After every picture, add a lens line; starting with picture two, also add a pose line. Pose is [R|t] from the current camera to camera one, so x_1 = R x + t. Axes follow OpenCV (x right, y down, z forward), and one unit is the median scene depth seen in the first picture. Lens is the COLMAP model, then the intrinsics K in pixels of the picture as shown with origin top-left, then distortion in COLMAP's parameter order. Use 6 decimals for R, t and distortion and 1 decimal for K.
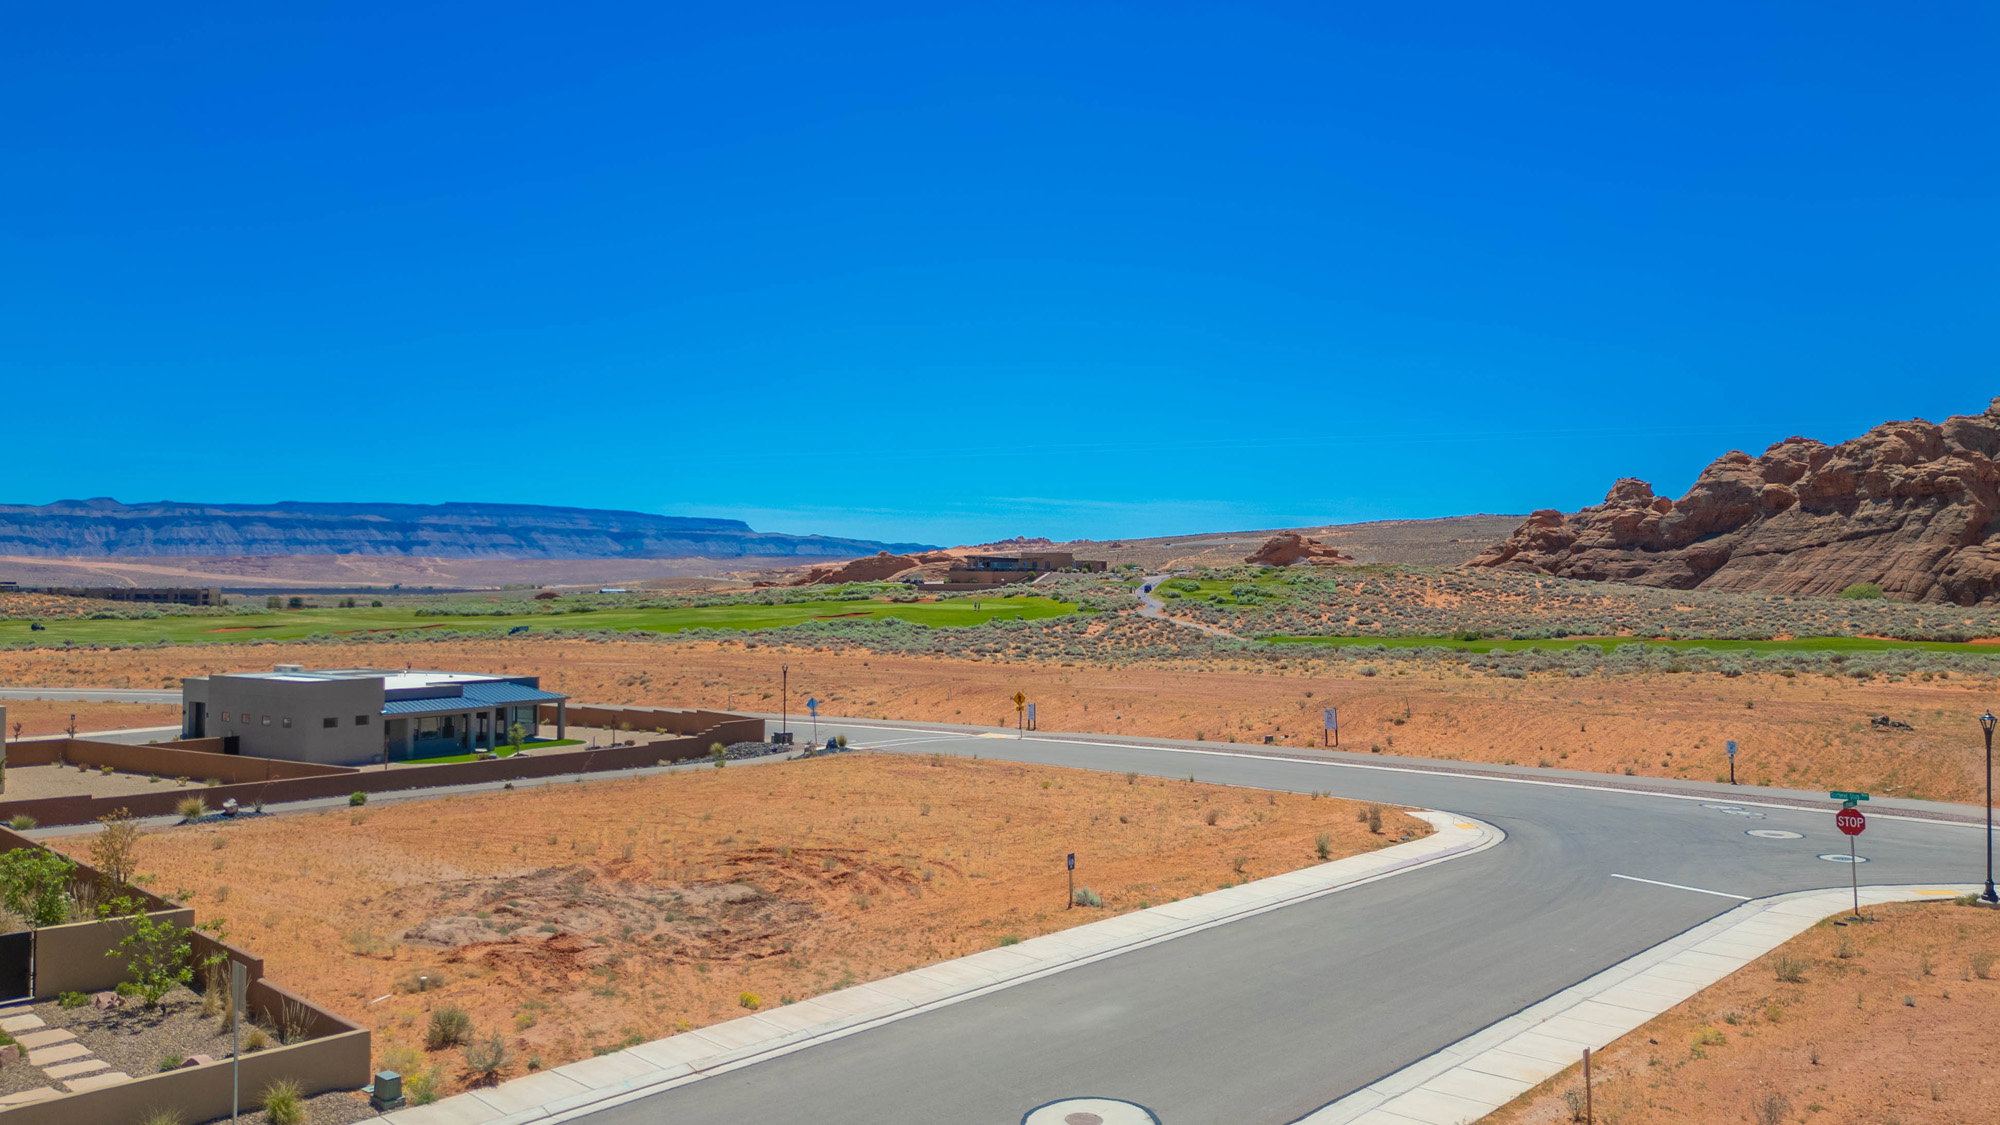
lens RADIAL K [[1451.7, 0, 997.1], [0, 1451.7, 583.2], [0, 0, 1]] dist [0.077528, -0.070927]
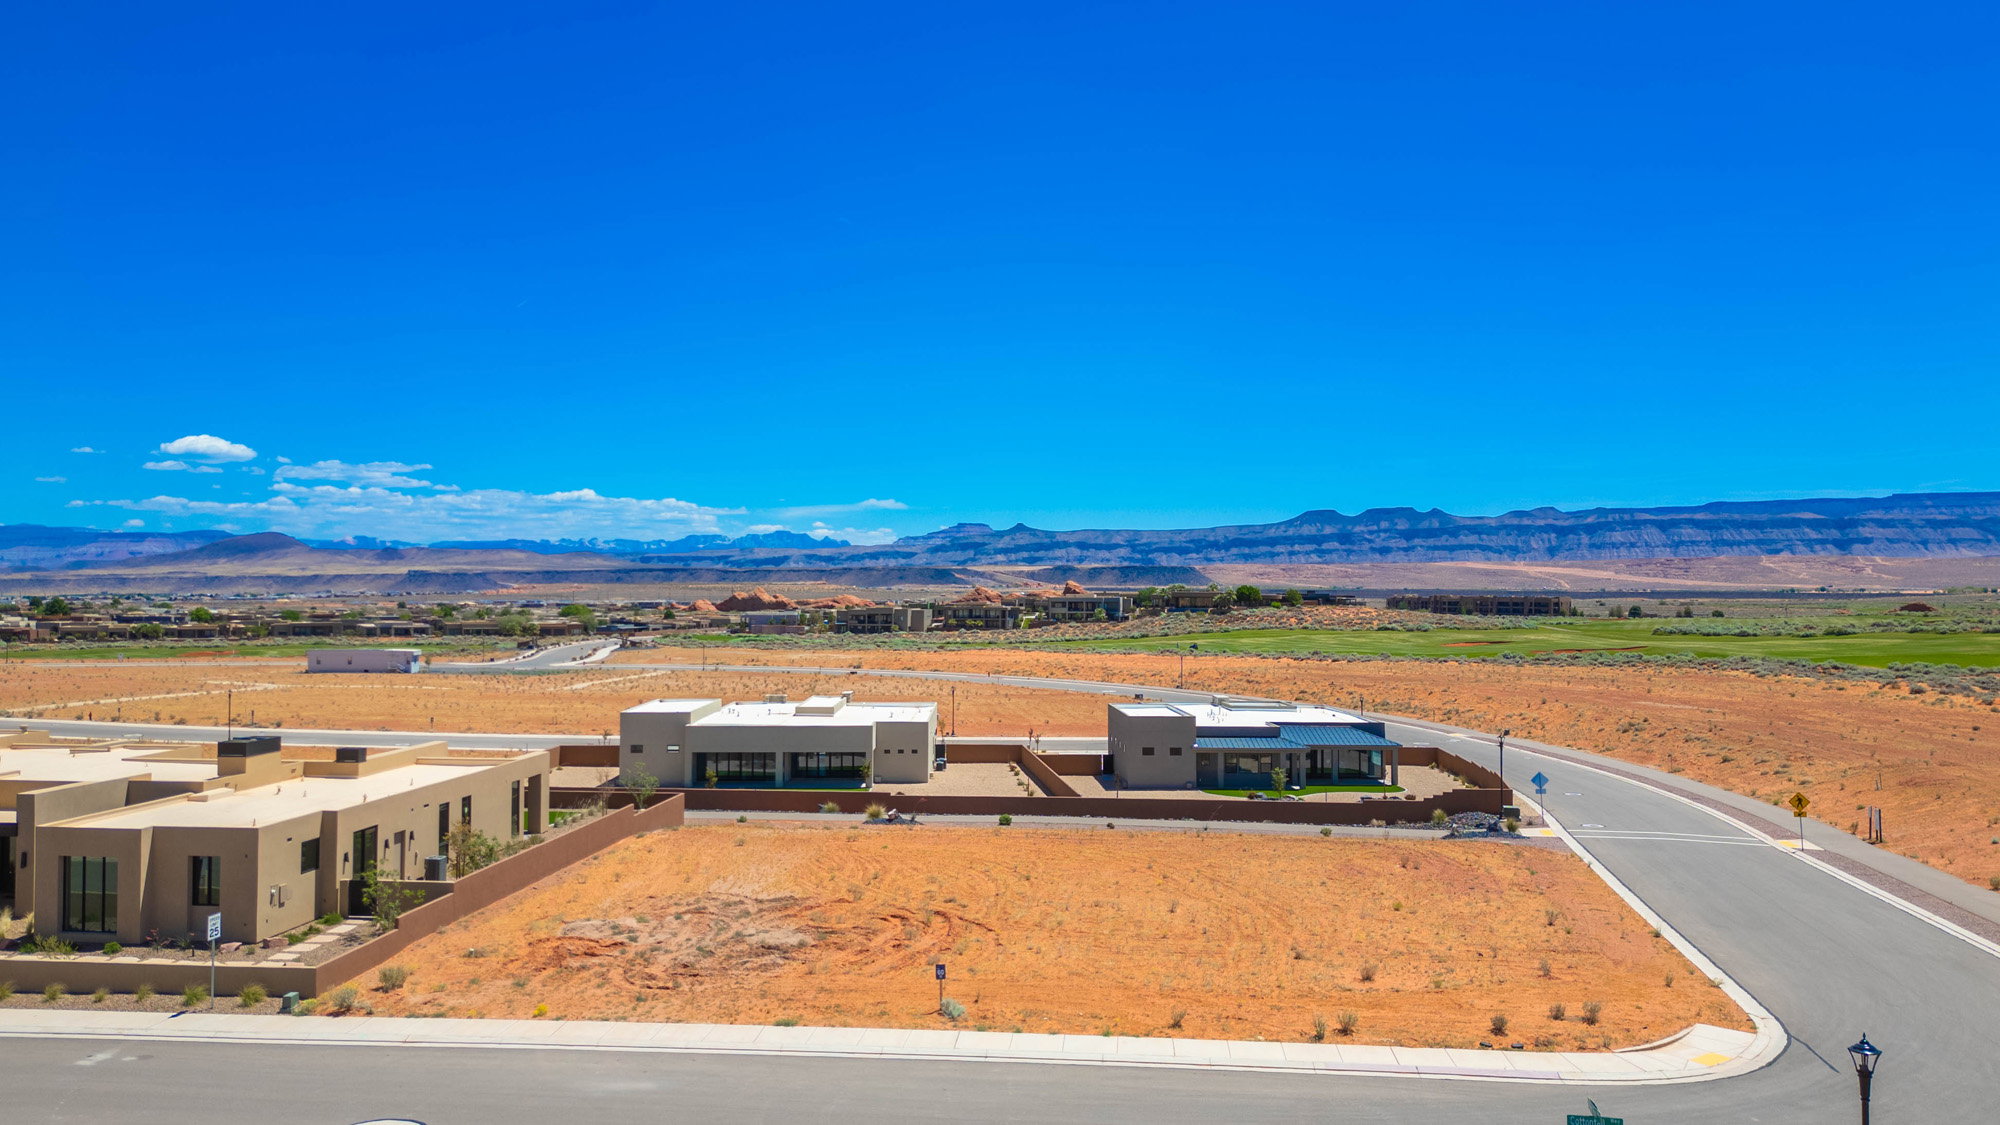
lens RADIAL K [[1451.7, 0, 984.0], [0, 1451.7, 567.3], [0, 0, 1]] dist [0.077528, -0.070927]
pose [[0.611069, -0.010288, -0.791511, 0.114607], [0.001243, 0.999927, -0.012038, -0.011718], [0.791577, 0.006372, 0.611037, 0.044467]]
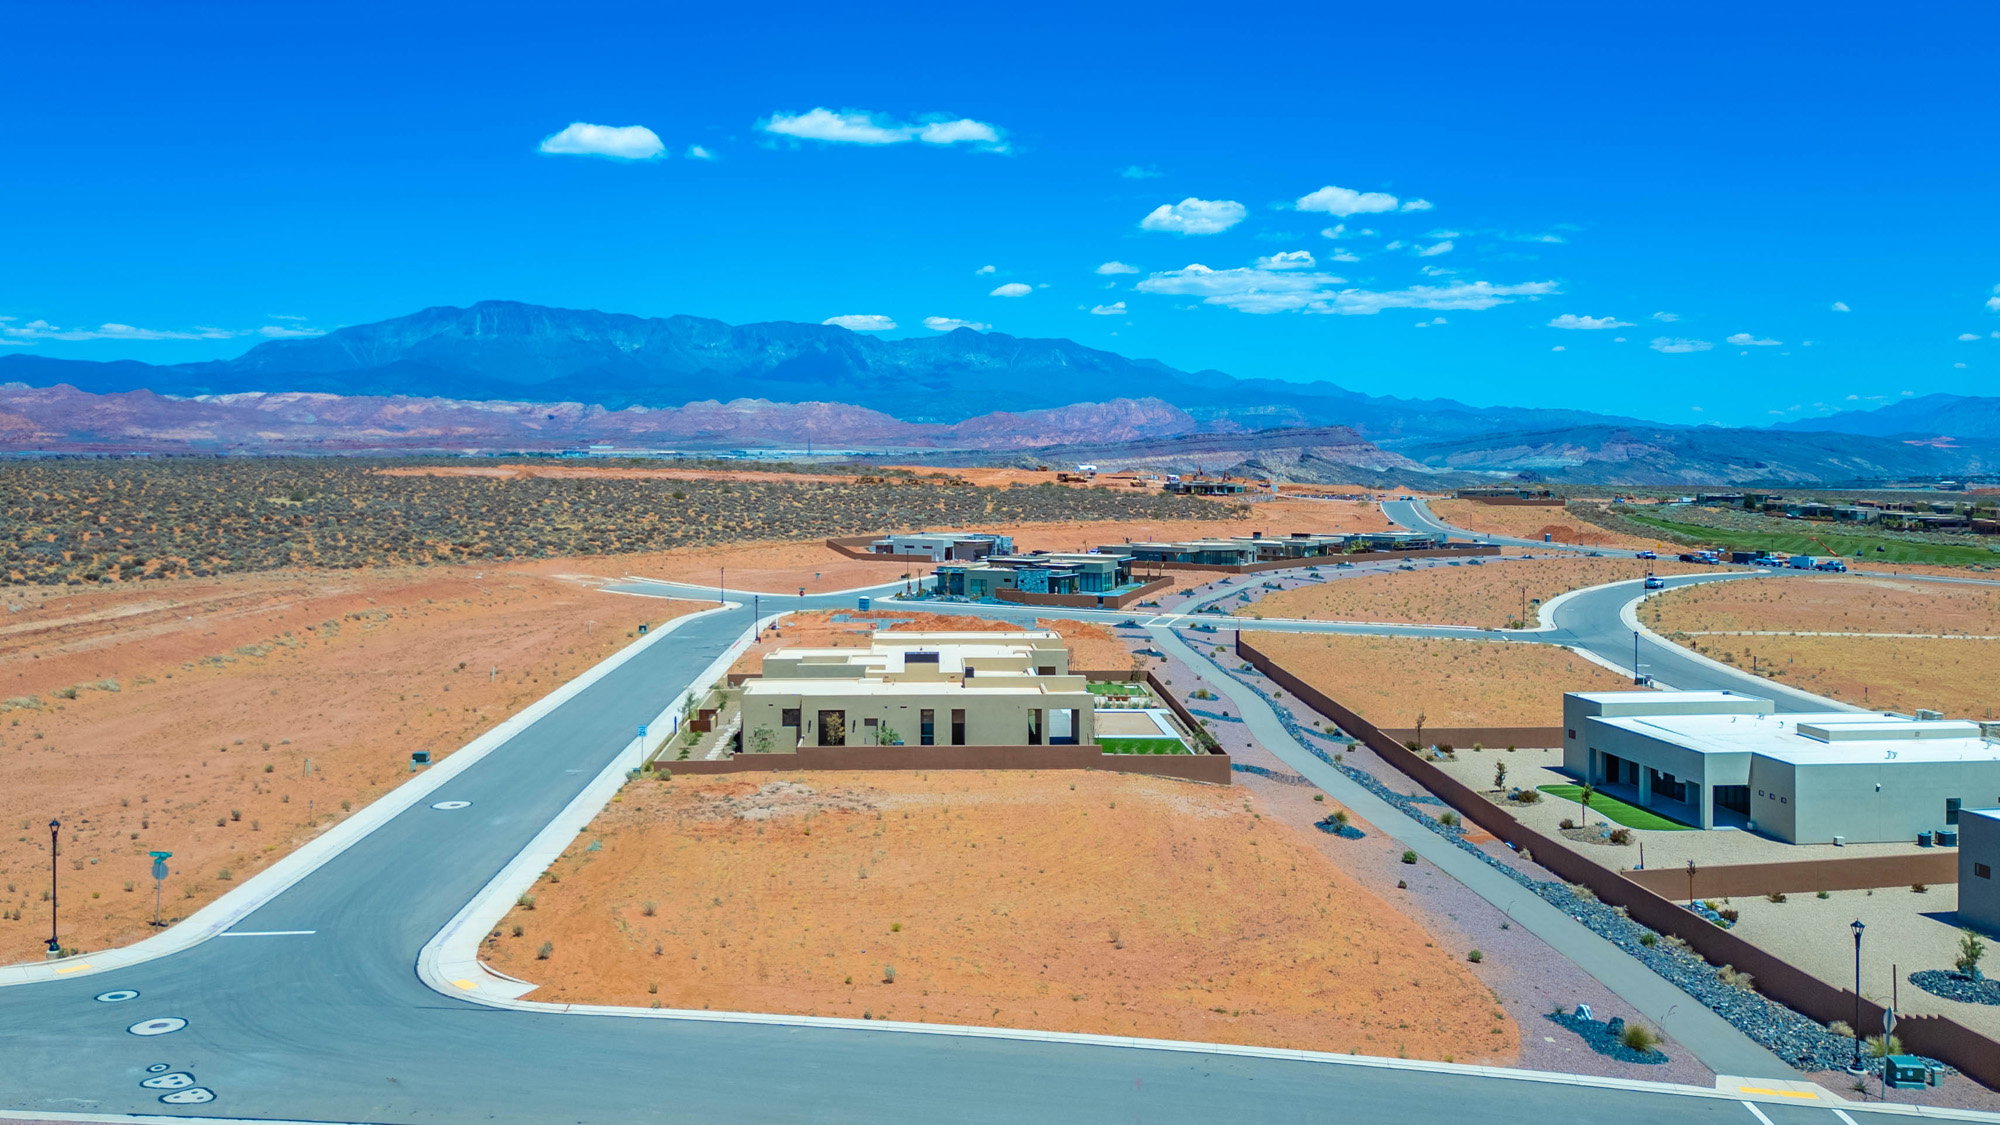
lens RADIAL K [[1667.8, 0, 994.4], [0, 1667.8, 561.3], [0, 0, 1]] dist [0.025561, -0.013151]
pose [[-0.688253, 0.039004, -0.724422, 0.149082], [-0.005608, 0.998238, 0.059075, -0.032315], [0.725449, 0.044721, -0.686821, 0.341588]]
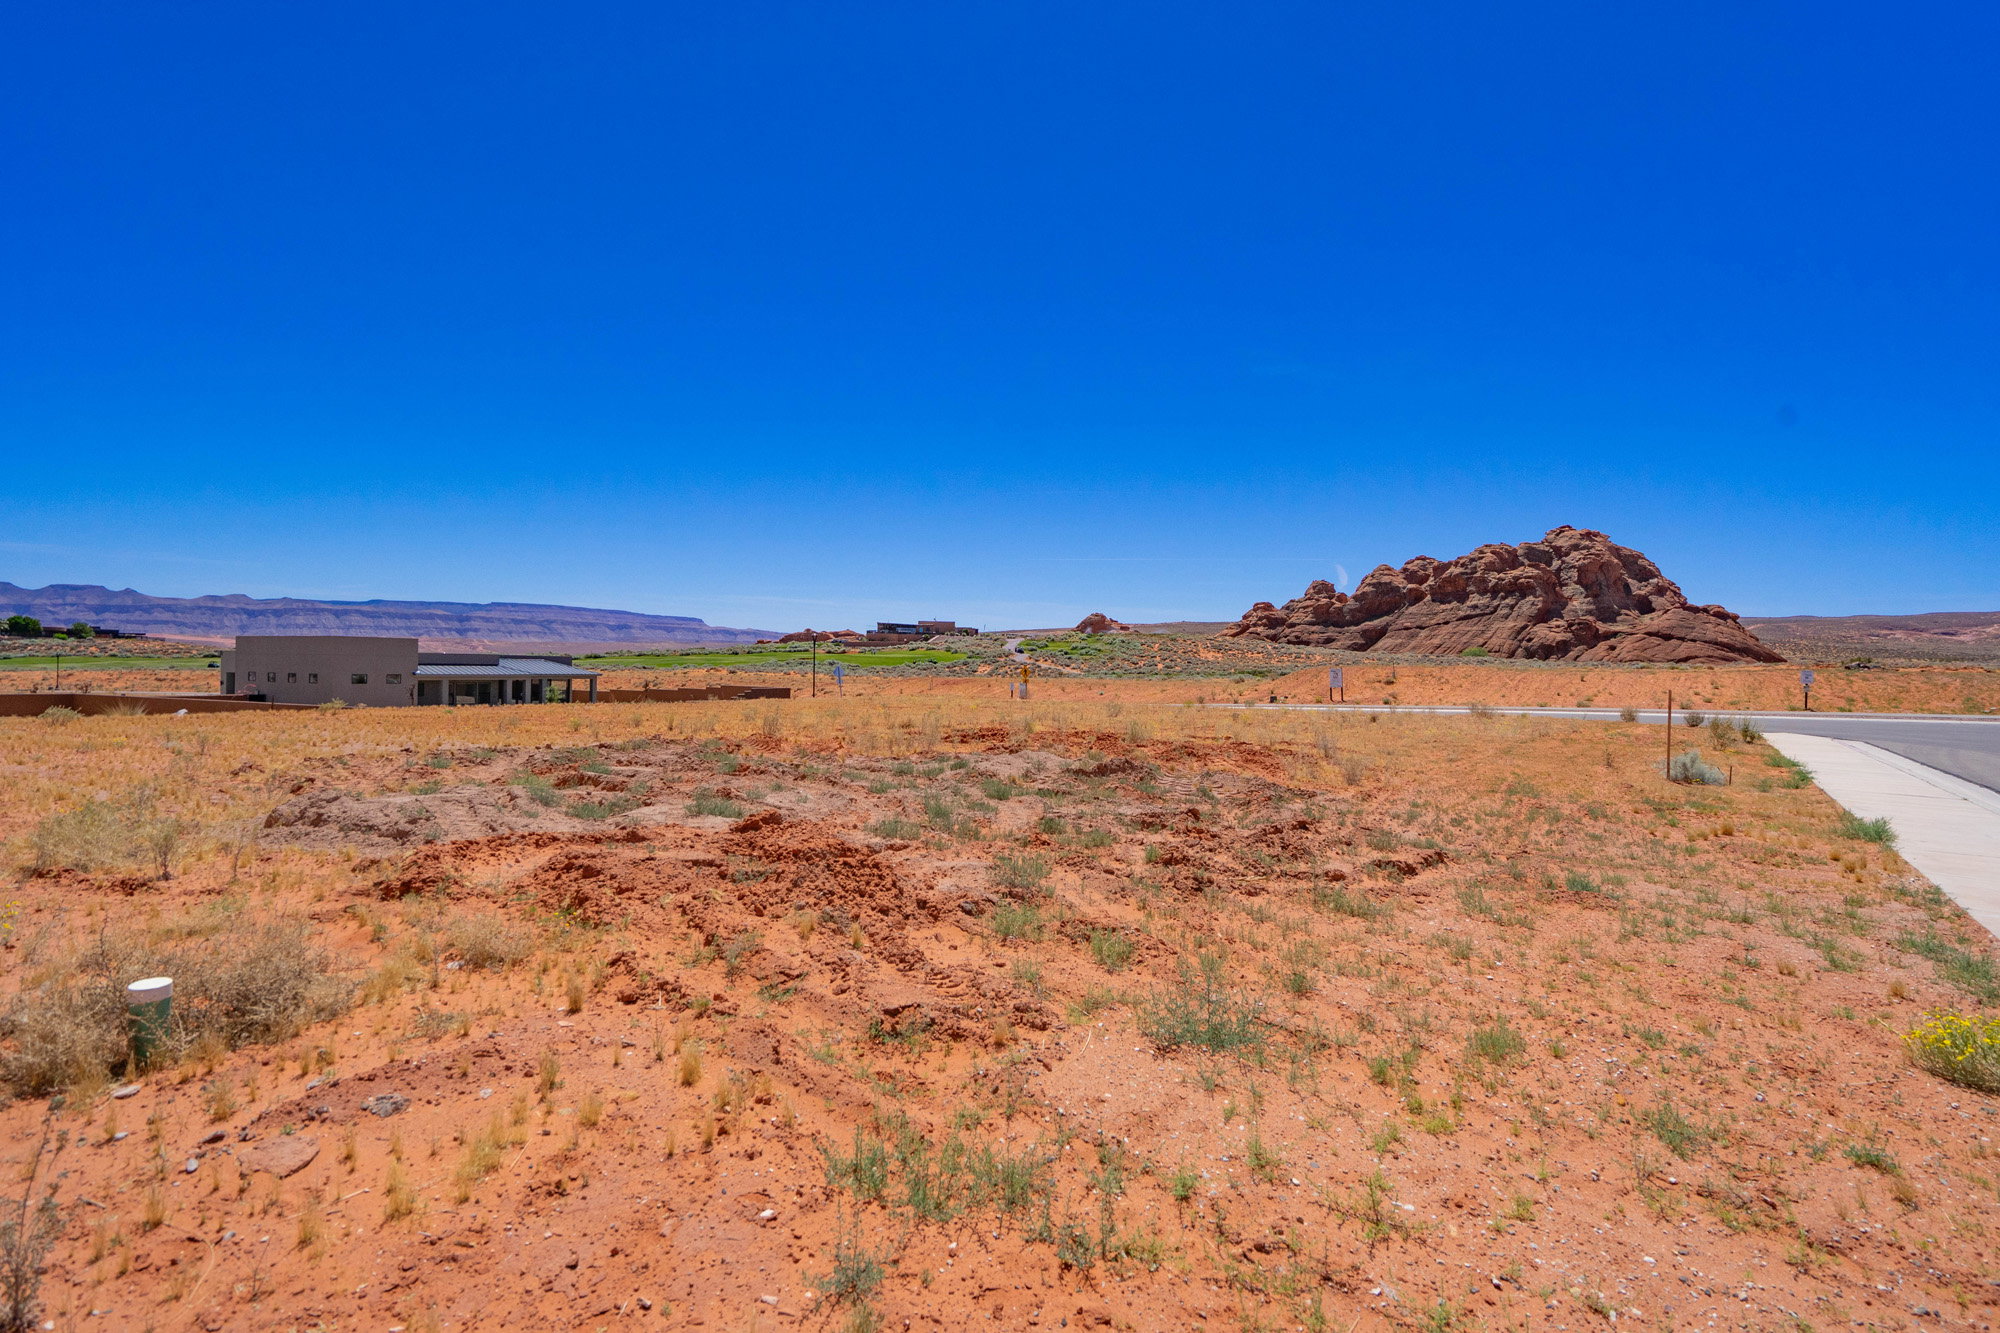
lens RADIAL K [[947.3, 0, 999.5], [0, 947.3, 668.1], [0, 0, 1]] dist [-0.000145, 0.001148]
pose [[0.991103, 0.011423, 0.132606, -0.029934], [-0.012037, 0.999920, 0.003829, 0.022028], [-0.132552, -0.005391, 0.991161, 0.084486]]
